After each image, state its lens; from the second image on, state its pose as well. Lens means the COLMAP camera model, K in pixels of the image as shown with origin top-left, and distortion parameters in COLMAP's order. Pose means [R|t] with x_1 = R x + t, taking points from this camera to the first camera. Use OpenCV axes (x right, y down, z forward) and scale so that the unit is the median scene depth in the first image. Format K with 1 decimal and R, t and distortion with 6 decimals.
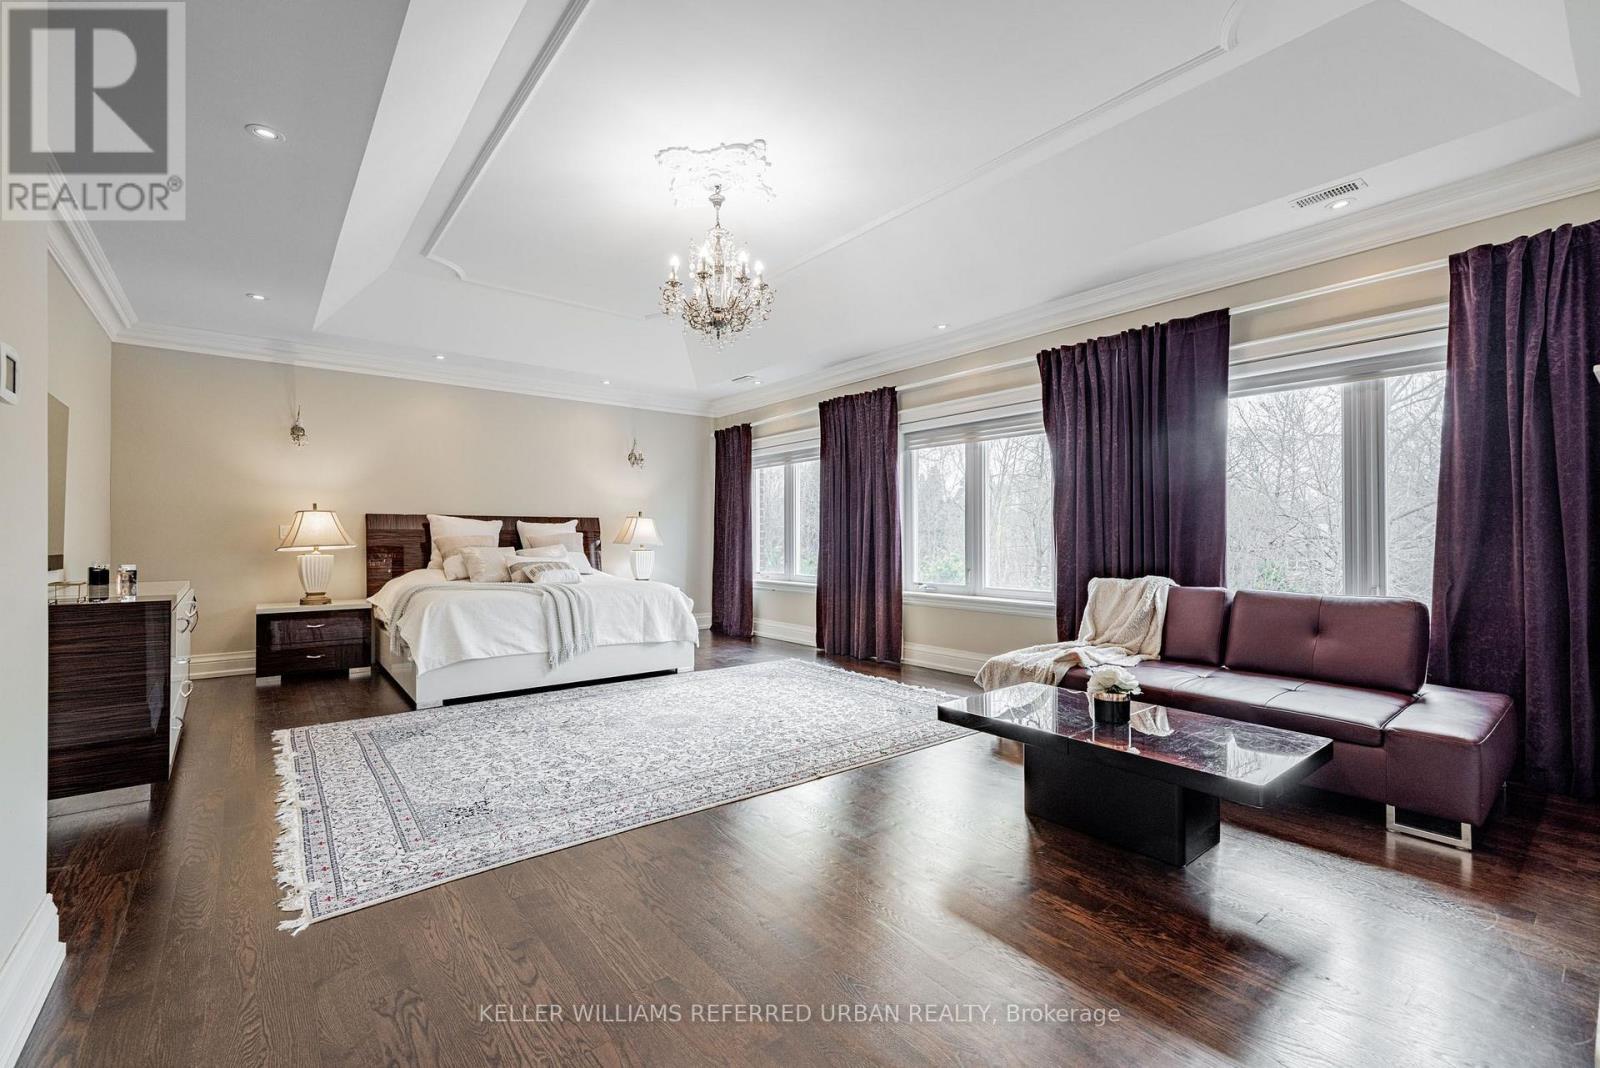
lens RADIAL K [[684.1, 0, 799.8], [0, 684.1, 535.9], [0, 0, 1]] dist [-0.003709, 0.000020]
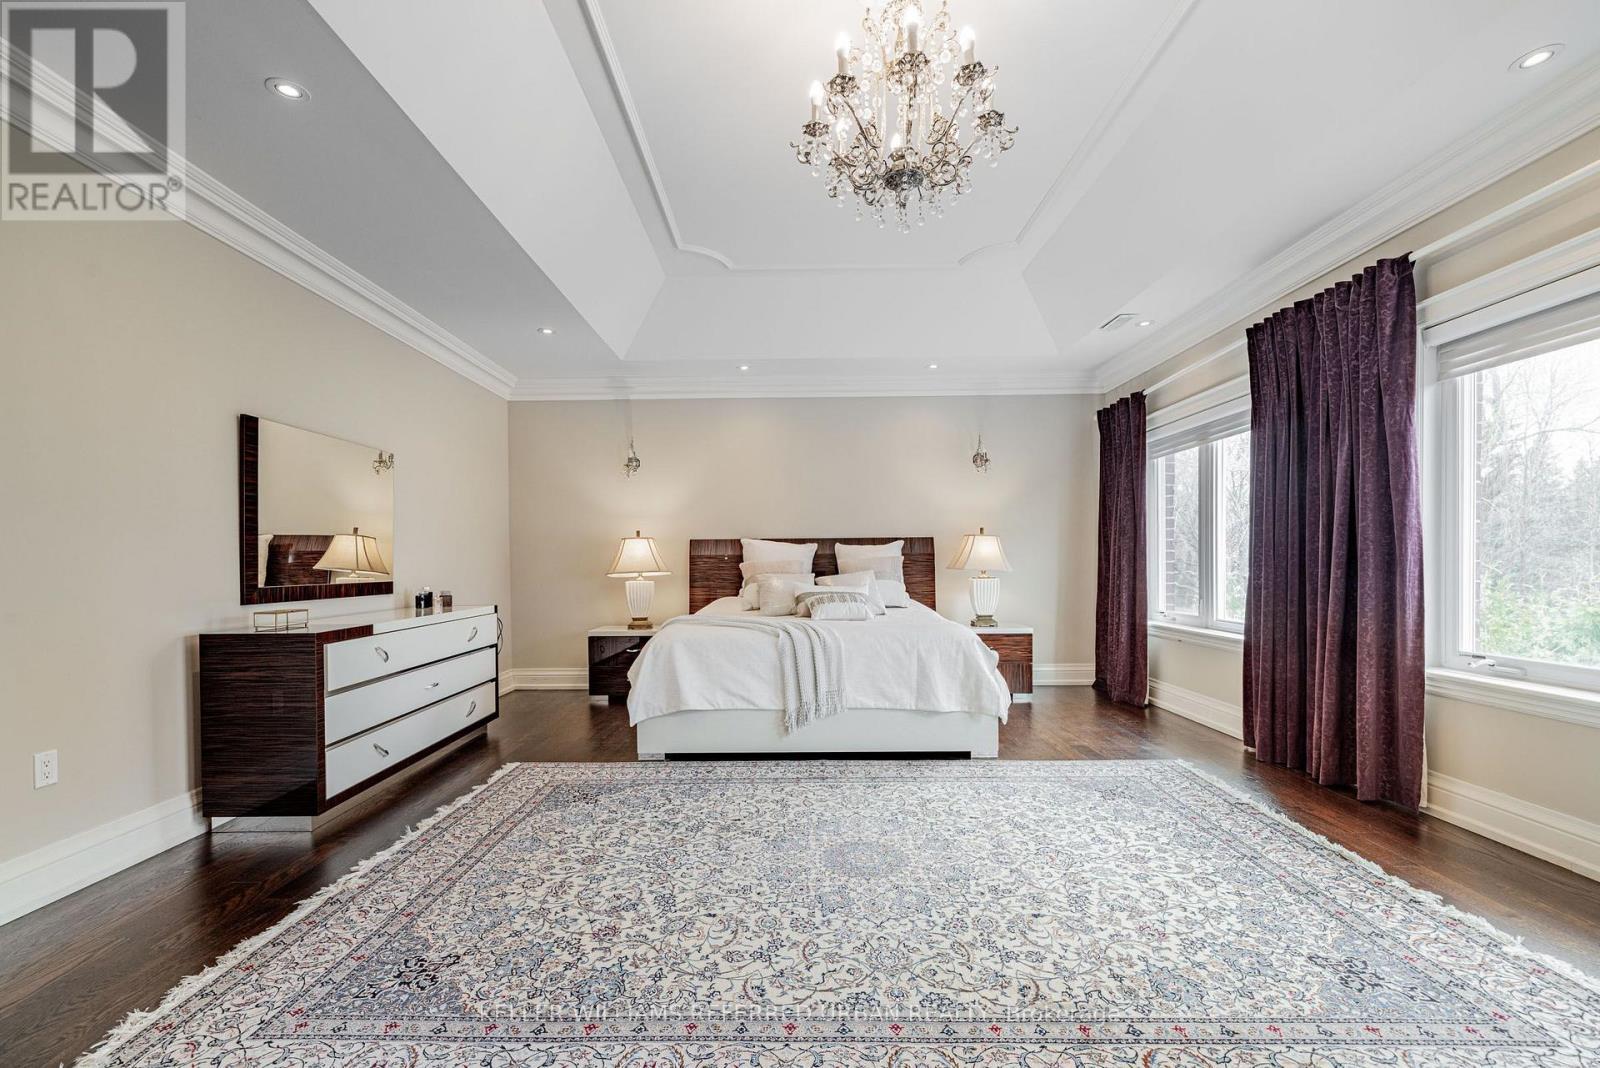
lens RADIAL K [[678.4, 0, 789.4], [0, 678.4, 569.6], [0, 0, 1]] dist [0.001204, 0.001552]
pose [[0.773205, 0.001213, -0.634155, 0.113345], [0.010205, 0.999845, 0.014355, -0.001724], [0.634074, -0.017571, 0.773072, 0.355229]]
